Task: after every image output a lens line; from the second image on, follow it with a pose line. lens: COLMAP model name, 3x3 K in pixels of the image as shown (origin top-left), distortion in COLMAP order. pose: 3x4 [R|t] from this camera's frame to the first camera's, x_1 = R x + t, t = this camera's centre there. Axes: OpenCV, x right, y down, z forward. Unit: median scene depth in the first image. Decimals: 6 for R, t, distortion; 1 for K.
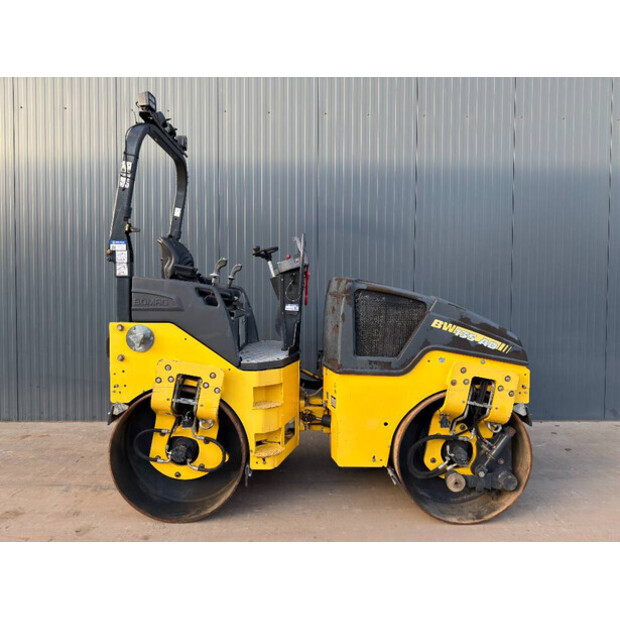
lens RADIAL K [[426.8, 0, 310.0], [0, 426.8, 310.0], [0, 0, 1]] dist [0.005265, -0.002774]
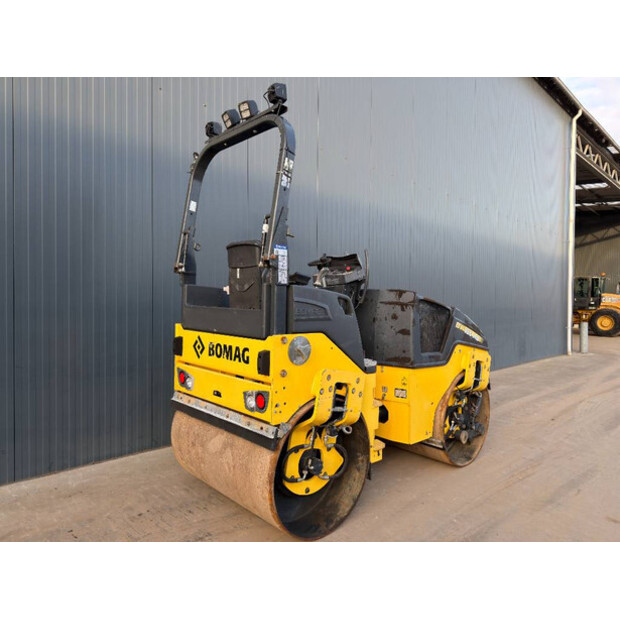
lens RADIAL K [[457.2, 0, 311.2], [0, 457.2, 318.0], [0, 0, 1]] dist [0.004236, 0.059213]
pose [[0.738768, -0.023394, 0.673553, -1.054206], [0.021958, 0.999702, 0.010638, -0.015783], [-0.673602, 0.006931, 0.739062, 0.237616]]
